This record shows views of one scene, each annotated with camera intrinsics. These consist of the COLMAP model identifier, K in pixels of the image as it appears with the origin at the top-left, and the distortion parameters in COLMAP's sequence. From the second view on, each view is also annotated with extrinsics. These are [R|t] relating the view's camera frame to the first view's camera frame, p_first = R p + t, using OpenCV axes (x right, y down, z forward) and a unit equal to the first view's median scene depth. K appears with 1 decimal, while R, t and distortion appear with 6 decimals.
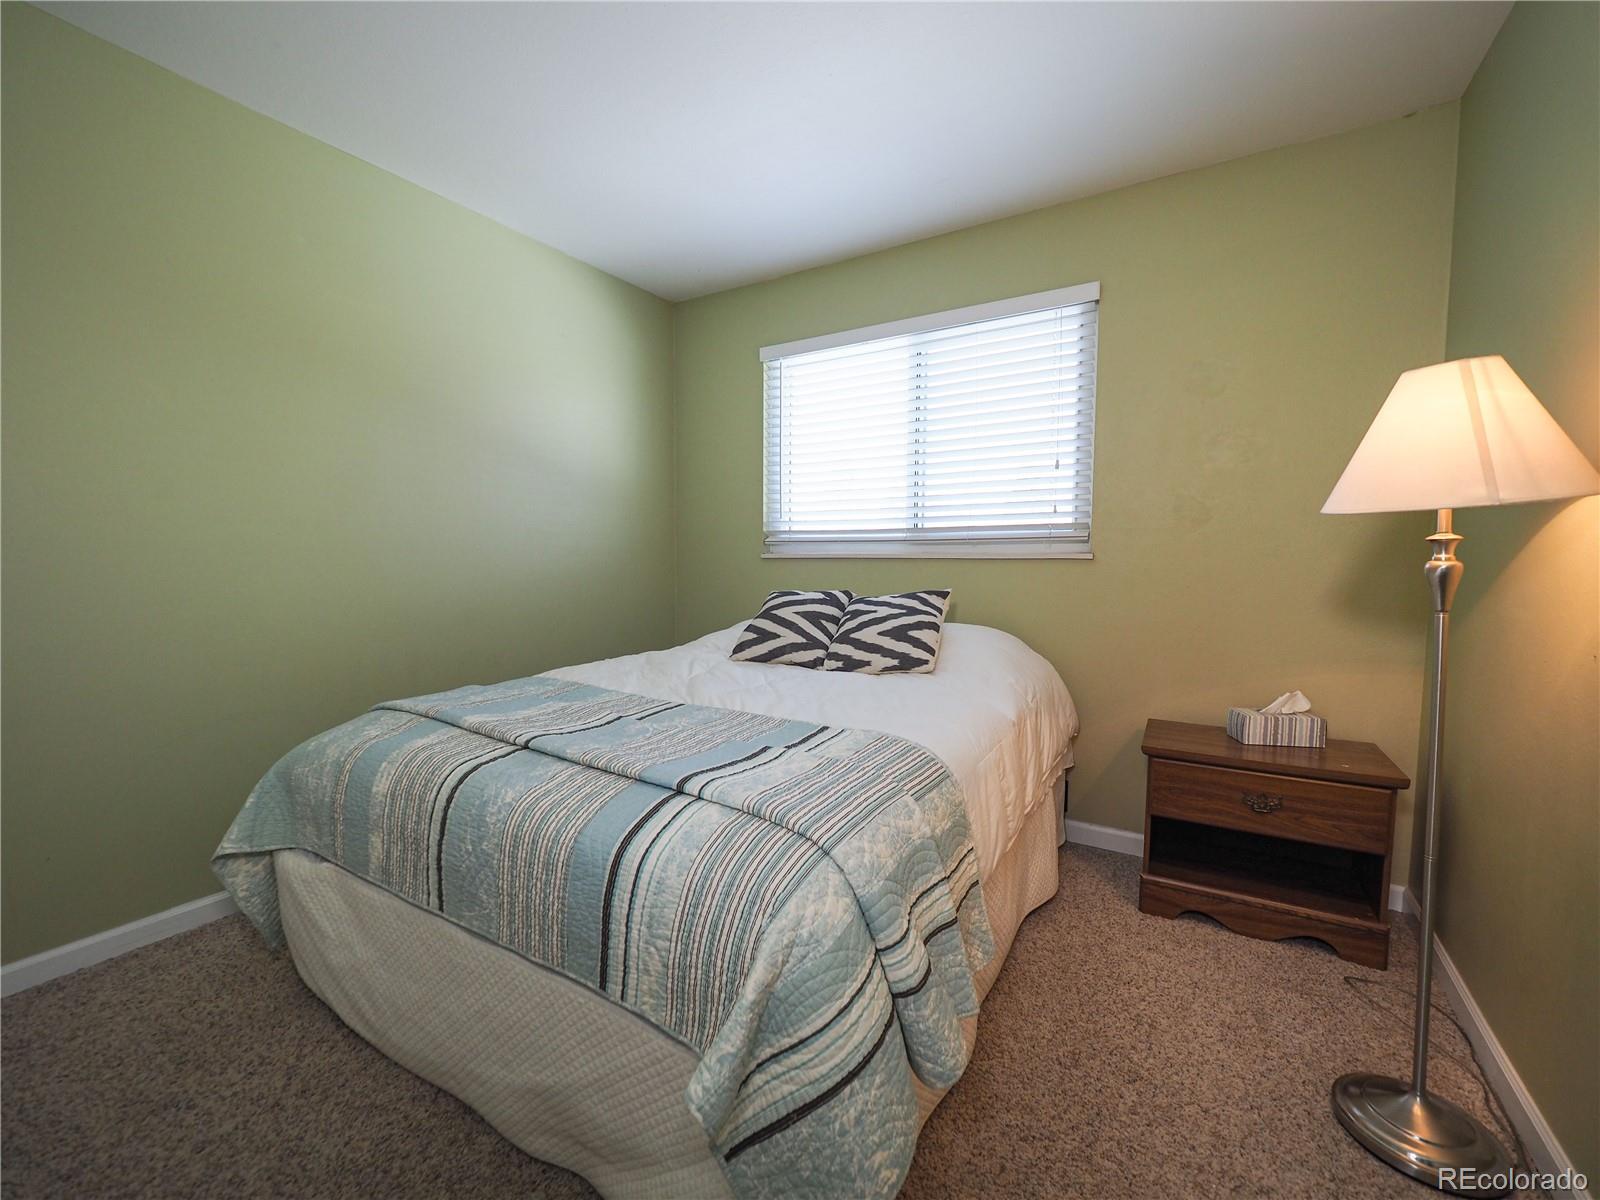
lens RADIAL K [[676.2, 0, 798.6], [0, 676.2, 599.8], [0, 0, 1]] dist [-0.015866, 0.005150]
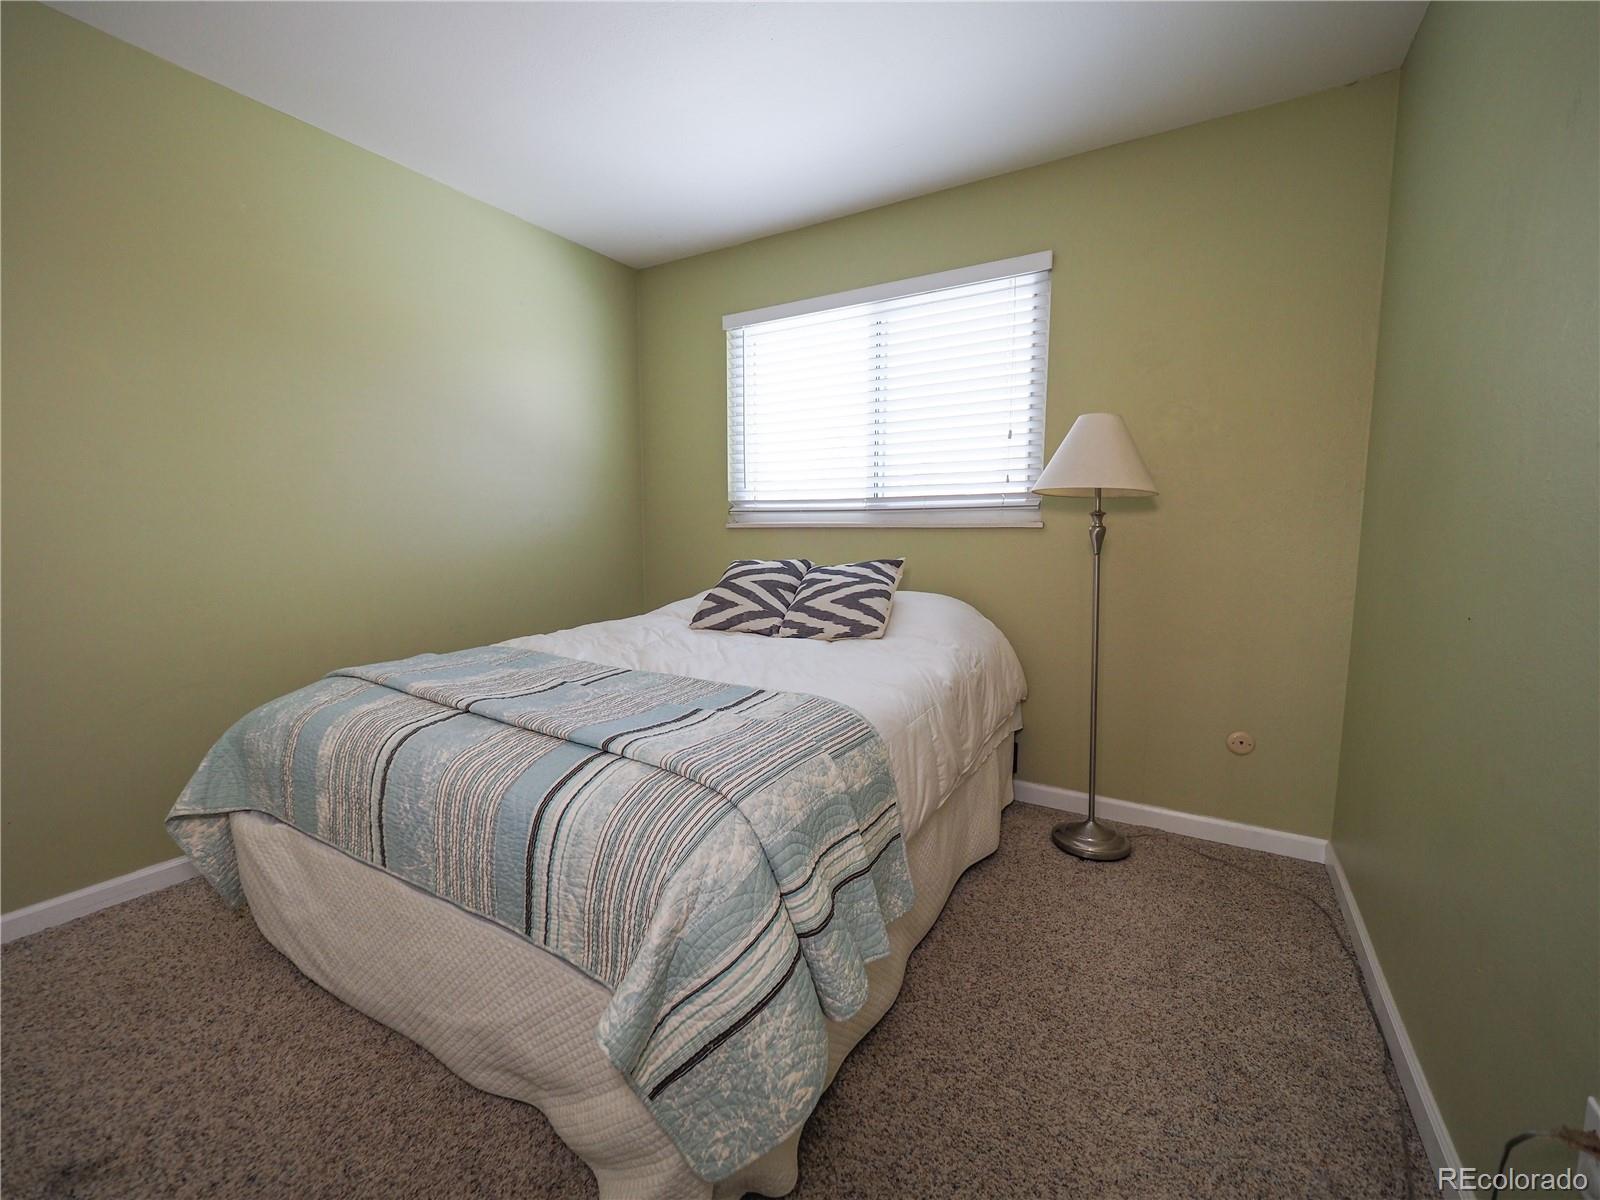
lens RADIAL K [[676.2, 0, 801.0], [0, 676.2, 598.5], [0, 0, 1]] dist [-0.015866, 0.005150]
pose [[0.999898, -0.003799, 0.013748, 0.097444], [0.003219, 0.999113, 0.041991, 0.004245], [-0.013896, -0.041943, 0.999023, -0.034148]]
